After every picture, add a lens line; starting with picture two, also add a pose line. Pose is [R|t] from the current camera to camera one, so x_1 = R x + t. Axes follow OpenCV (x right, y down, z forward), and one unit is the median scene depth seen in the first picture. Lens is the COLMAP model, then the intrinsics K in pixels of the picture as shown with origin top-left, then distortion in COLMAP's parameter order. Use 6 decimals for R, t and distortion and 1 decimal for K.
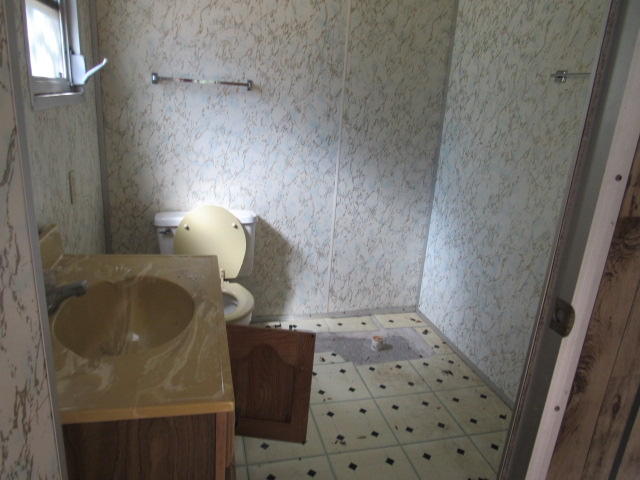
lens RADIAL K [[459.5, 0, 320.6], [0, 459.5, 239.1], [0, 0, 1]] dist [-0.006987, -0.000698]
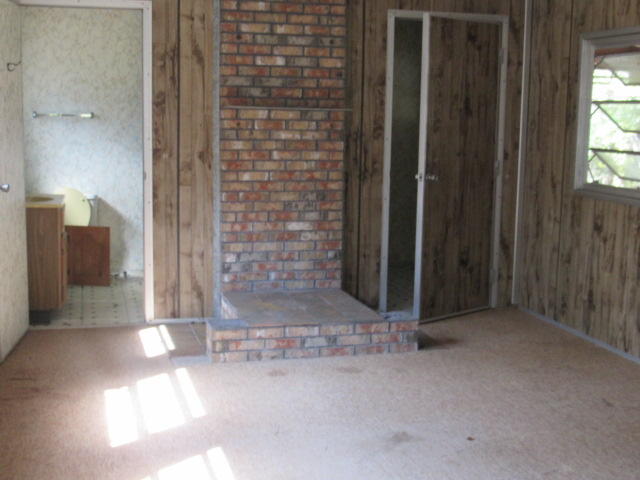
lens RADIAL K [[929.7, 0, 319.4], [0, 929.7, 240.0], [0, 0, 1]] dist [-0.058977, 0.000000]
pose [[0.998758, -0.047950, -0.013536, 0.668037], [0.045284, 0.986914, -0.154757, 0.638874], [0.020779, 0.153952, 0.987860, -2.135752]]
